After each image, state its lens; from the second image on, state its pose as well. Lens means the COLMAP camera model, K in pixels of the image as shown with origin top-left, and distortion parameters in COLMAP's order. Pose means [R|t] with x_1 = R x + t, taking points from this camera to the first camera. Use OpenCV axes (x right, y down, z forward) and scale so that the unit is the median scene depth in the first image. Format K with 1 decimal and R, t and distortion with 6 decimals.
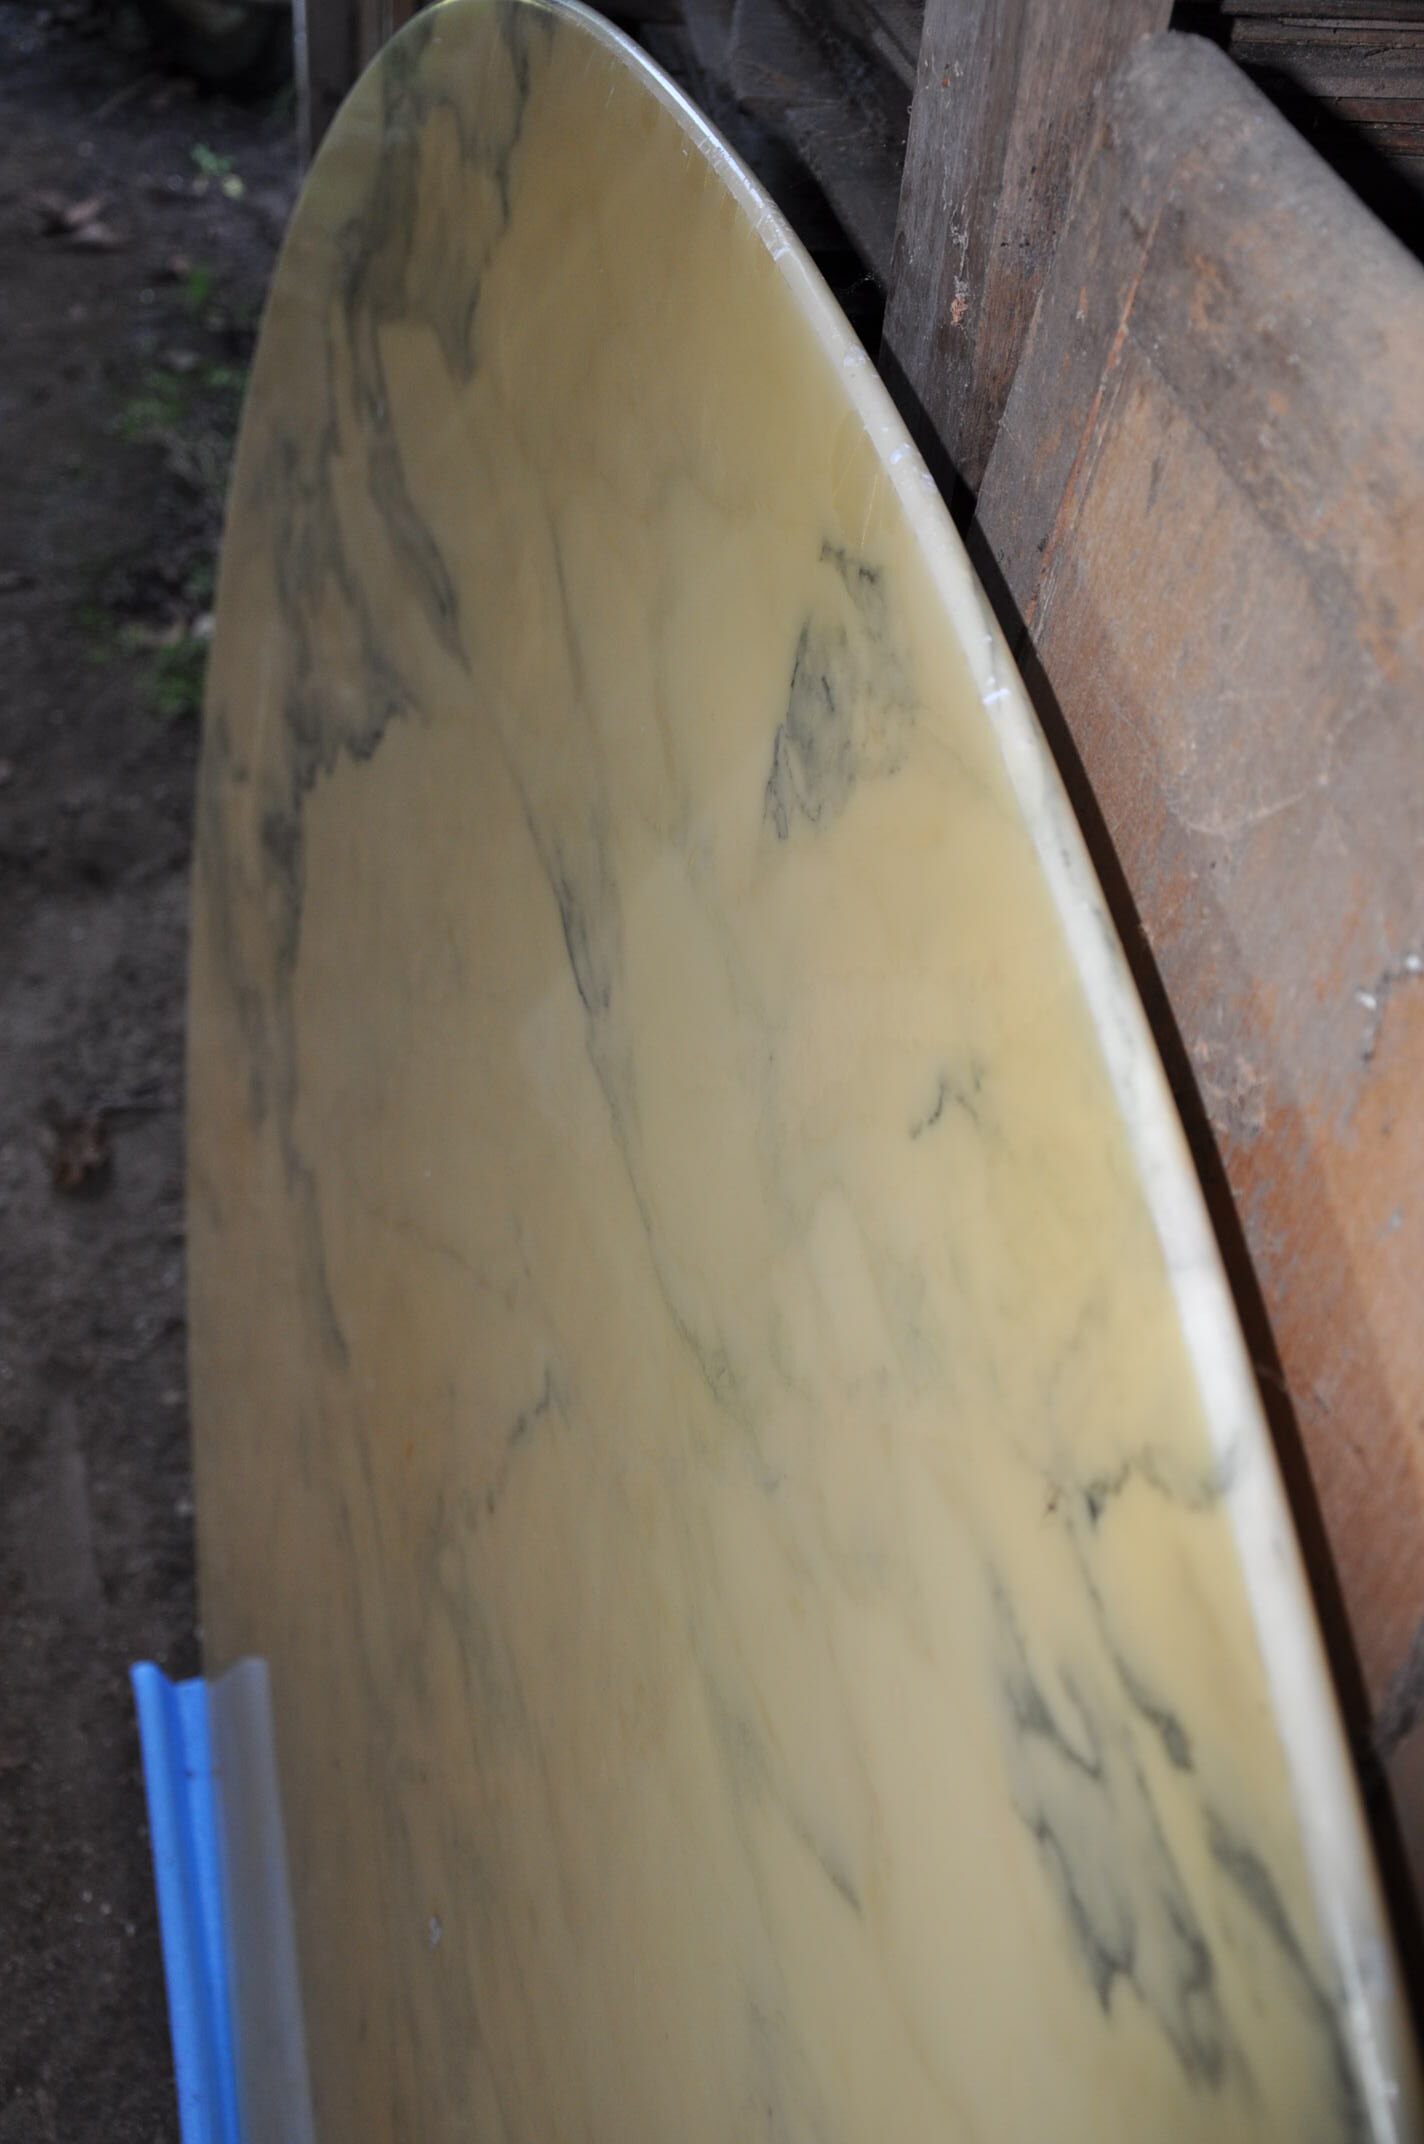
lens RADIAL K [[2661.0, 0, 719.0], [0, 2661.0, 1079.3], [0, 0, 1]] dist [0.080968, 0.000000]
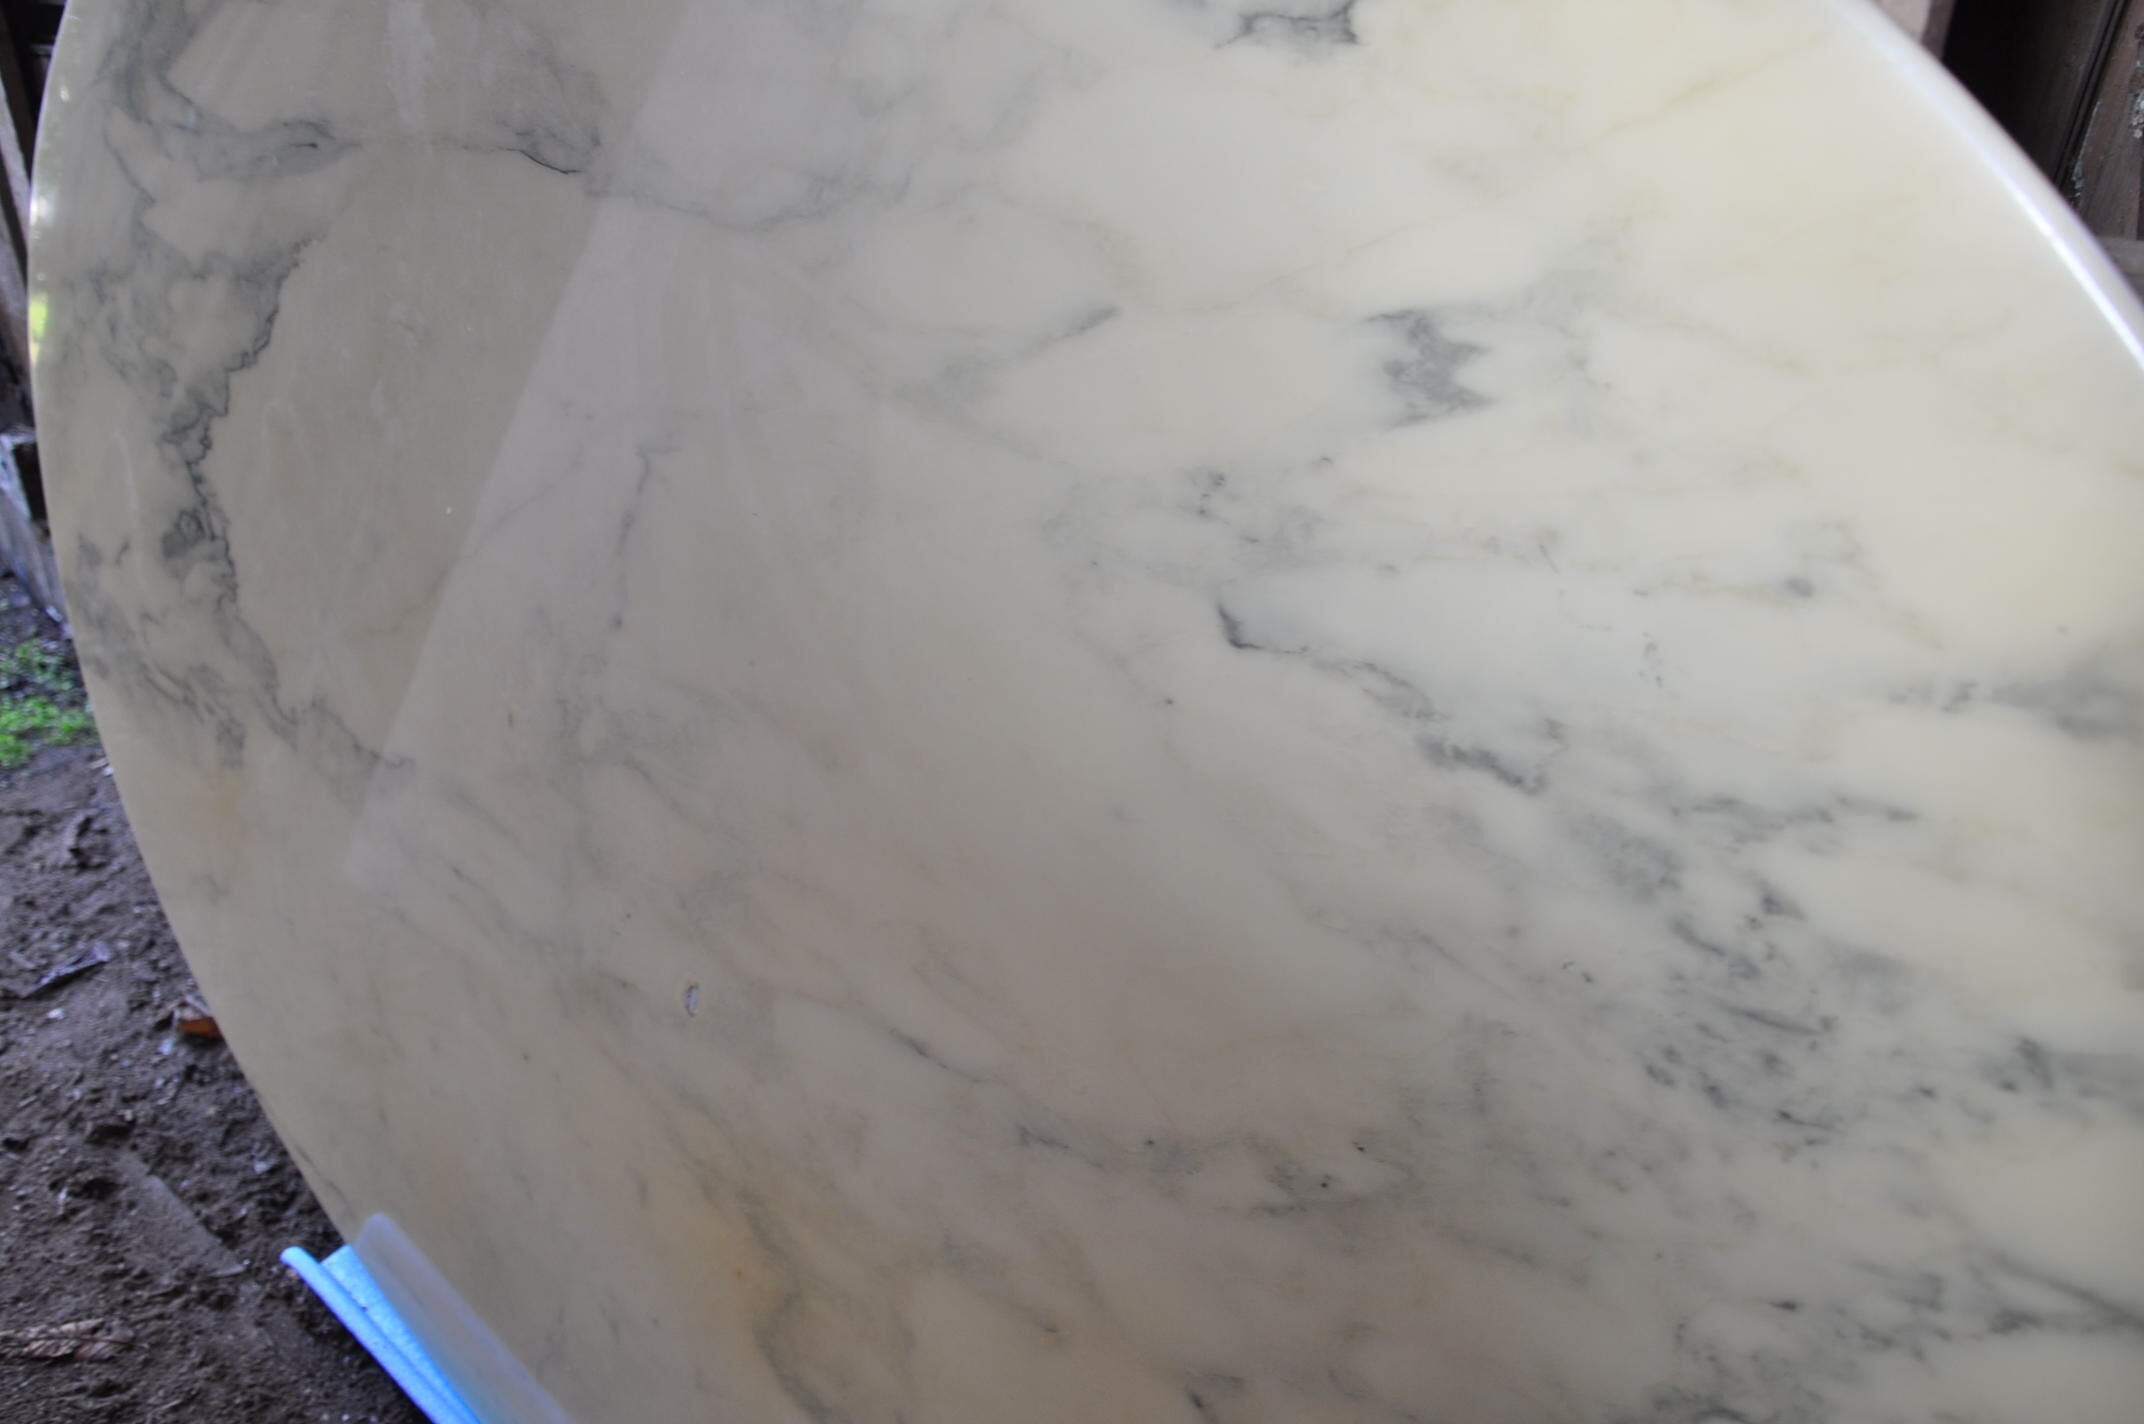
lens RADIAL K [[1794.7, 0, 1081.8], [0, 1794.7, 692.9], [0, 0, 1]] dist [-0.123804, 0.124458]
pose [[0.834301, -0.332079, 0.440075, -0.332700], [0.424312, 0.896427, -0.127977, 0.455339], [-0.351997, 0.293500, 0.888794, 0.178179]]
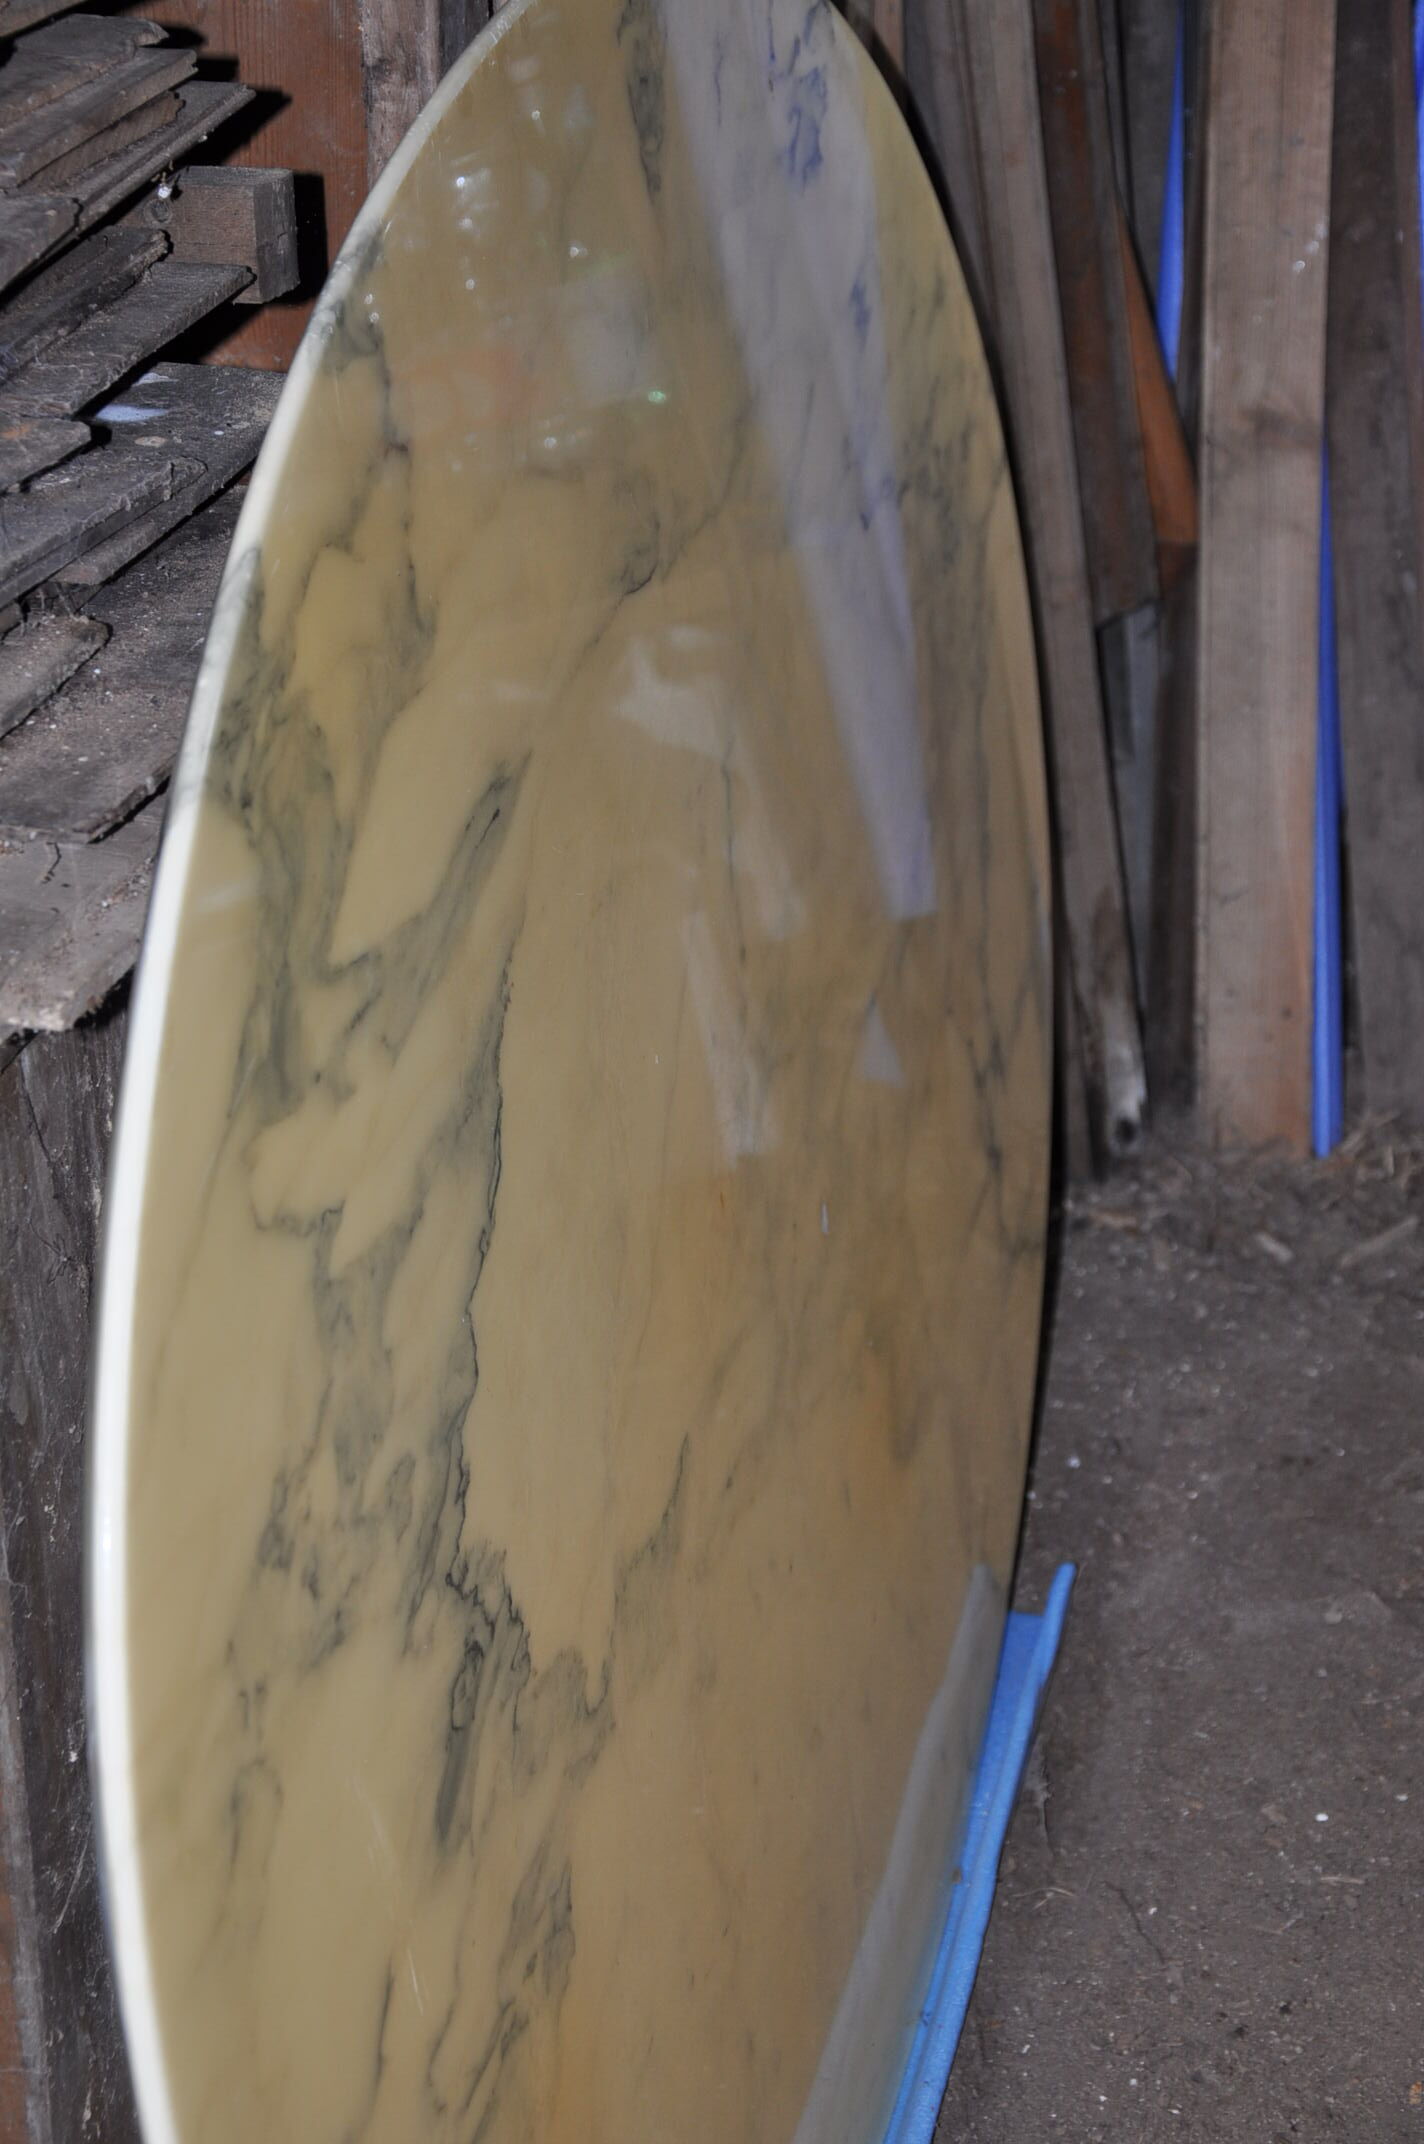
lens RADIAL K [[4270.3, 0, 700.2], [0, 4270.3, 1072.0], [0, 0, 1]] dist [0.363873, 0.000000]
pose [[-0.883341, -0.275216, 0.379428, -1.007822], [0.248778, 0.410784, 0.877135, -1.906108], [-0.397264, 0.869203, -0.294395, 1.919121]]
